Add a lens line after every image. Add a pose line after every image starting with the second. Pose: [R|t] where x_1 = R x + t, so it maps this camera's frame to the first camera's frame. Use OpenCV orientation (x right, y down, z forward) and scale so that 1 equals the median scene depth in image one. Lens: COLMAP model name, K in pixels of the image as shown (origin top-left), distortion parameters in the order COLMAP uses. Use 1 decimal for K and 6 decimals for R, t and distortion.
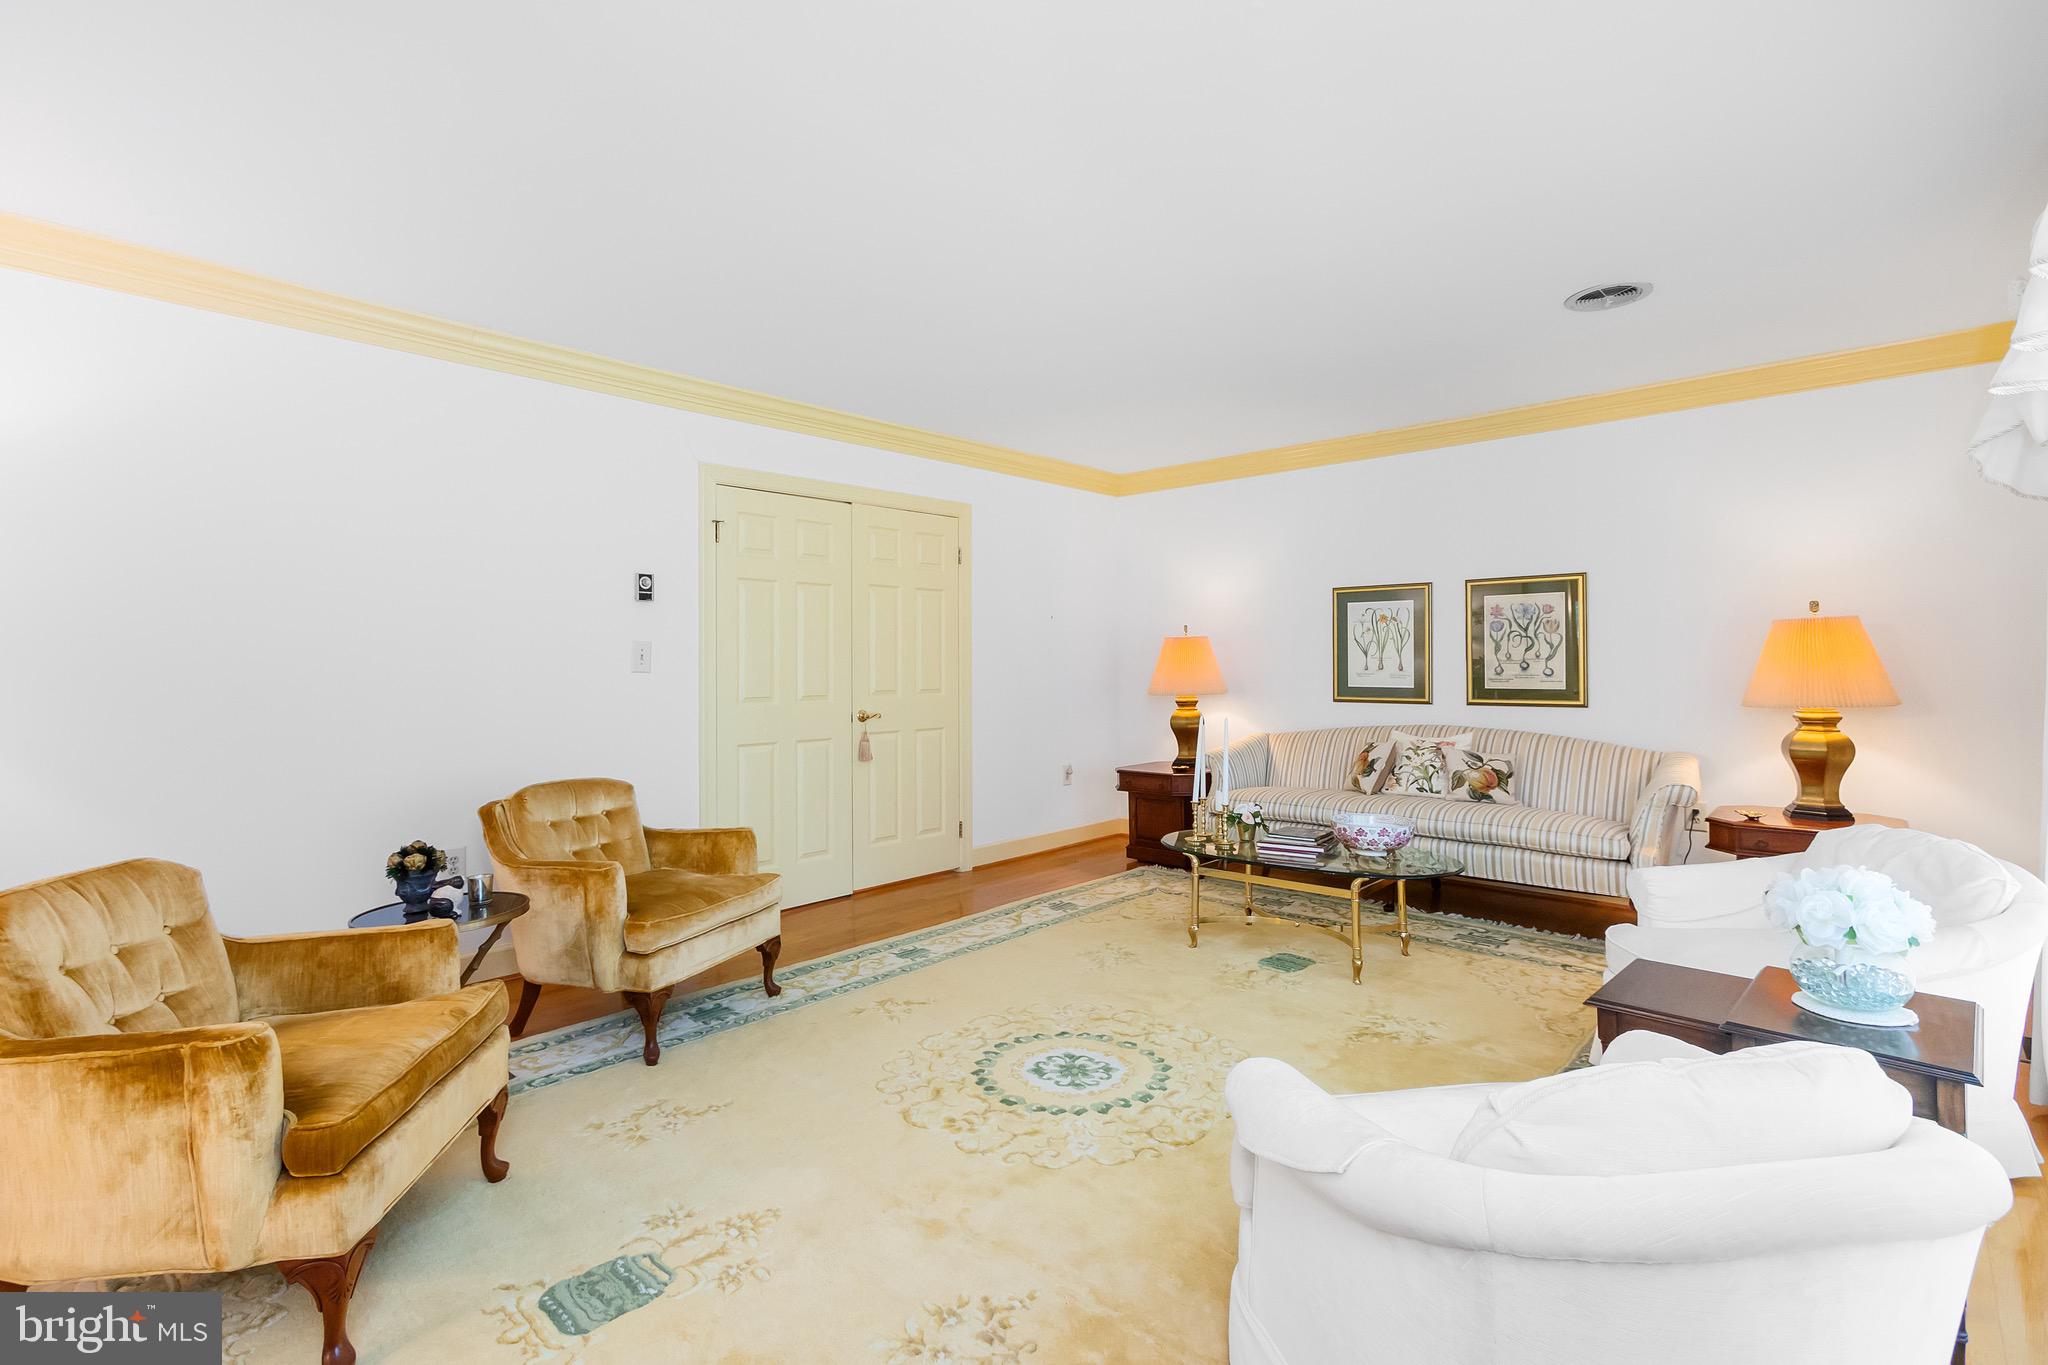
lens RADIAL K [[937.3, 0, 1004.6], [0, 937.3, 666.6], [0, 0, 1]] dist [-0.001928, 0.000073]
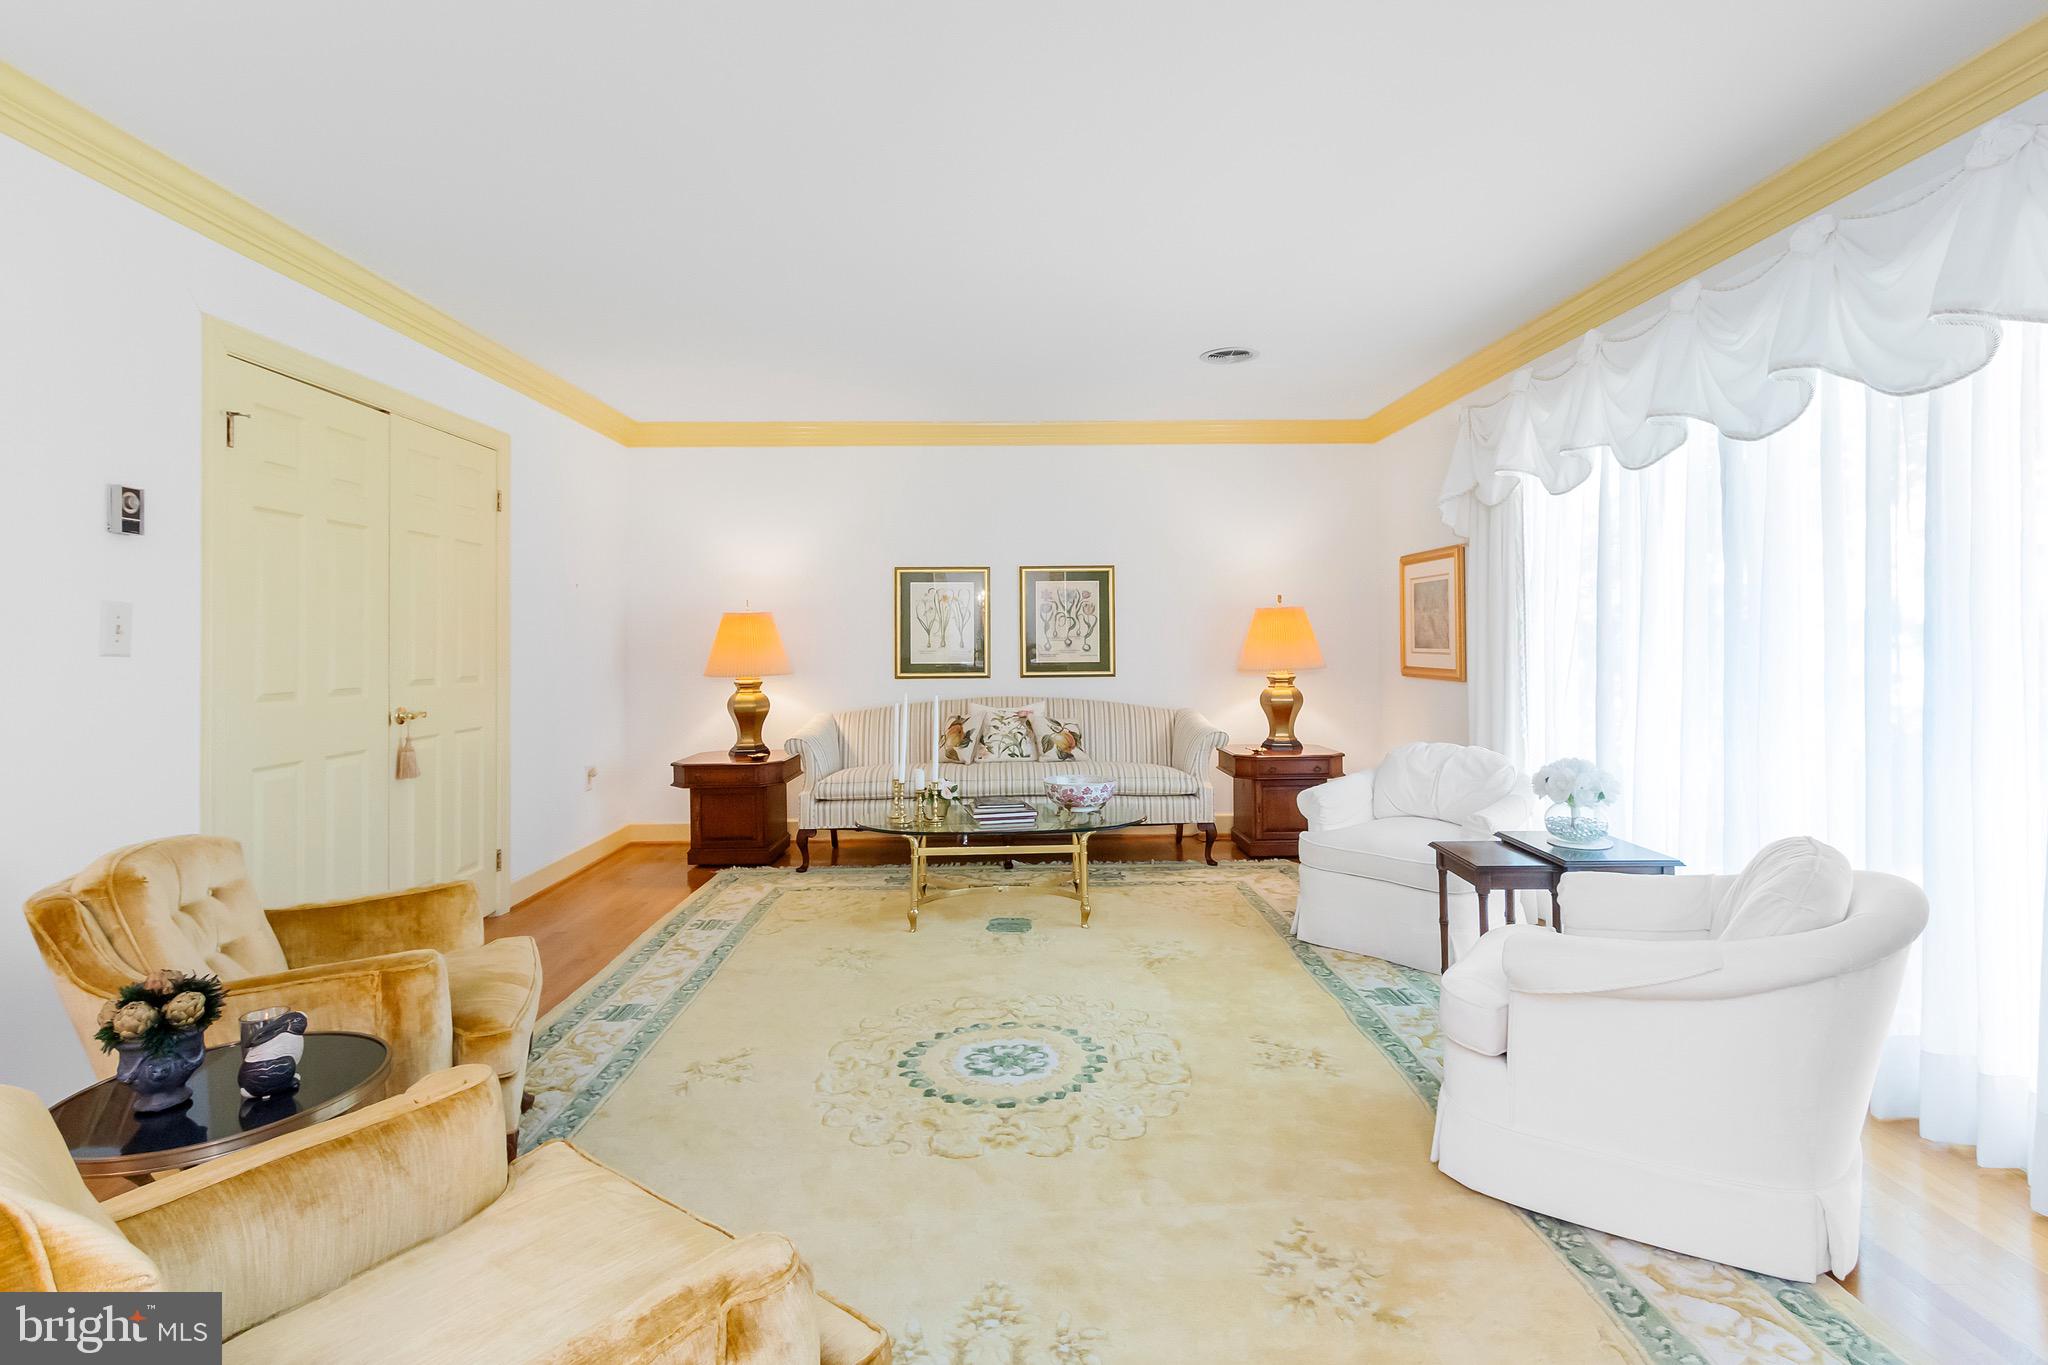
lens RADIAL K [[1008.4, 0, 1010.6], [0, 1008.4, 639.5], [0, 0, 1]] dist [0.000295, -0.000362]
pose [[0.722062, 0.000040, 0.691828, -0.382176], [0.006489, 0.999956, -0.006831, 0.003791], [-0.691798, 0.009422, 0.722030, 0.147152]]
